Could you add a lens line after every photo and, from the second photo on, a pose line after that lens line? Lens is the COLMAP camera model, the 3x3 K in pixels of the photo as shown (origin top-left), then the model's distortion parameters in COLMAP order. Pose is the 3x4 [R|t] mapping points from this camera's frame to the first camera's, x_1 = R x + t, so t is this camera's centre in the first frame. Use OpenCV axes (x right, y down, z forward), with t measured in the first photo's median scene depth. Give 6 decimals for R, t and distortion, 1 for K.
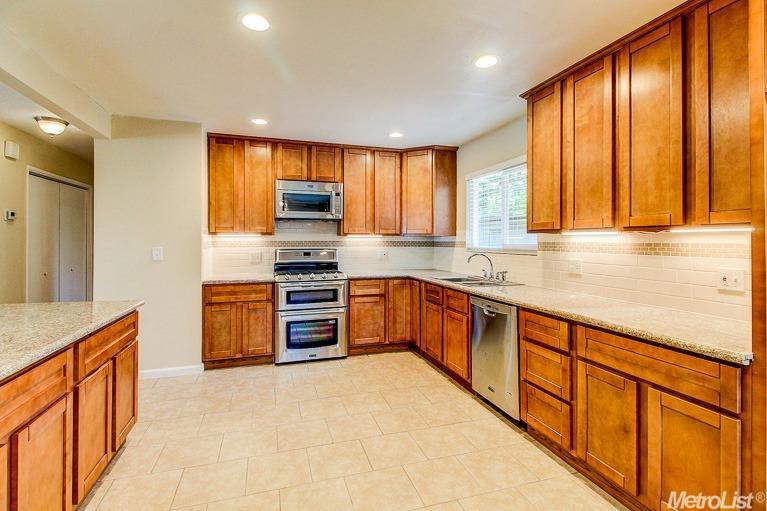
lens RADIAL K [[361.2, 0, 381.2], [0, 361.2, 240.5], [0, 0, 1]] dist [0.010579, -0.007774]
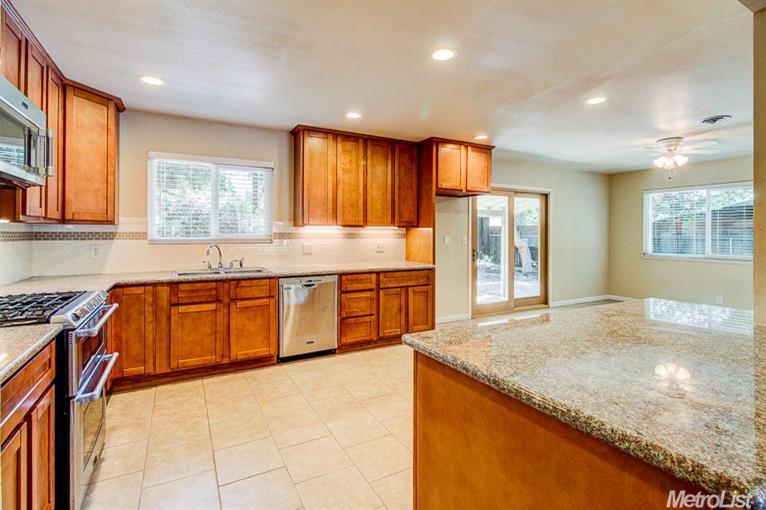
lens RADIAL K [[360.7, 0, 379.8], [0, 360.7, 234.7], [0, 0, 1]] dist [0.010579, -0.007774]
pose [[-0.185096, -0.009208, 0.982677, -0.770665], [-0.004247, 0.999954, 0.008570, -0.000596], [-0.982711, -0.002587, -0.185126, 0.728040]]
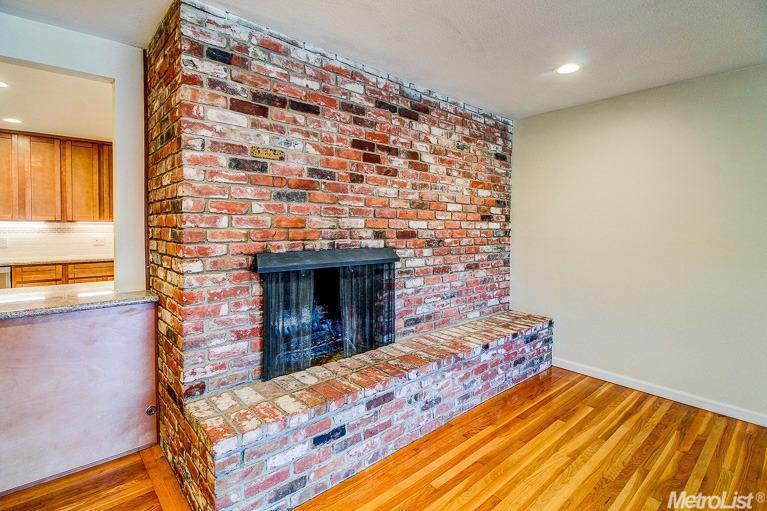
lens RADIAL K [[361.2, 0, 382.6], [0, 361.2, 234.2], [0, 0, 1]] dist [0.010579, -0.007774]
pose [[-0.386938, -0.028215, 0.921674, -1.199093], [-0.005941, 0.999587, 0.028107, -0.015308], [-0.922086, 0.005400, -0.386946, 0.039465]]
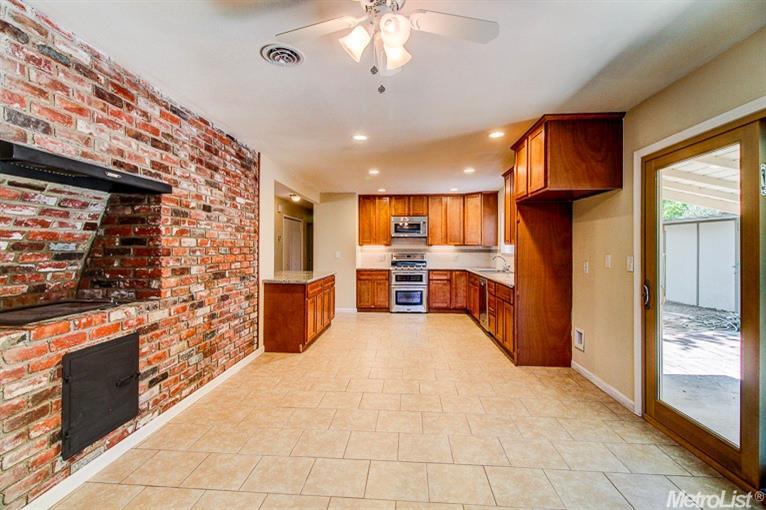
lens RADIAL K [[360.7, 0, 379.7], [0, 360.7, 248.9], [0, 0, 1]] dist [0.010579, -0.007774]
pose [[0.926416, 0.000723, -0.376502, 0.391363], [-0.000768, 1.000000, 0.000031, 0.001182], [0.376502, 0.000260, 0.926416, -0.828538]]
